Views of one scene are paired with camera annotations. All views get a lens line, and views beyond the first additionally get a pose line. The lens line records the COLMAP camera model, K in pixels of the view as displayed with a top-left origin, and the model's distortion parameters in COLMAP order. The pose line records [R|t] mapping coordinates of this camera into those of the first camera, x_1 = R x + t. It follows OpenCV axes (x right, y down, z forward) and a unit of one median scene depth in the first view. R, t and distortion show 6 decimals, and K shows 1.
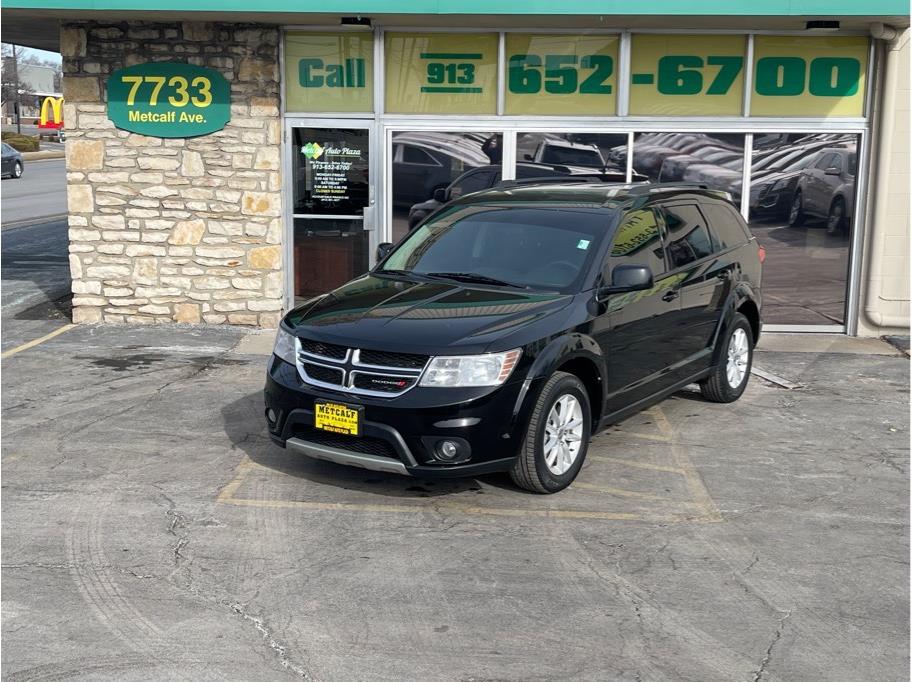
lens RADIAL K [[1143.6, 0, 441.0], [0, 1143.6, 329.7], [0, 0, 1]] dist [0.120416, -0.324037]
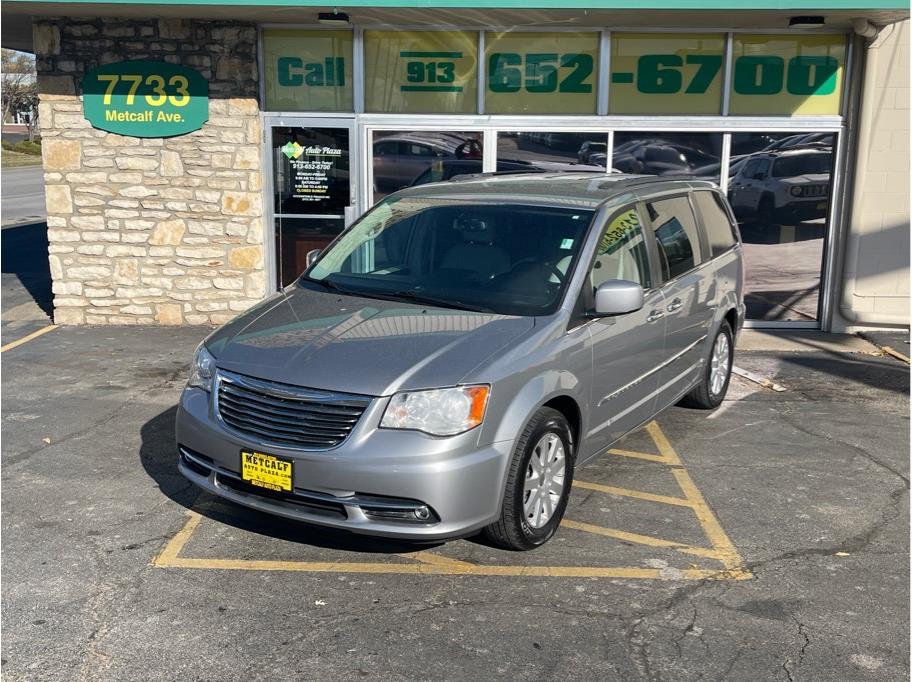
lens RADIAL K [[1006.3, 0, 460.2], [0, 1006.3, 339.0], [0, 0, 1]] dist [0.037975, 0.007391]
pose [[0.999746, -0.005998, 0.021731, 0.013576], [0.005410, 0.999621, 0.027001, -0.014869], [-0.021885, -0.026877, 0.999399, 0.117881]]
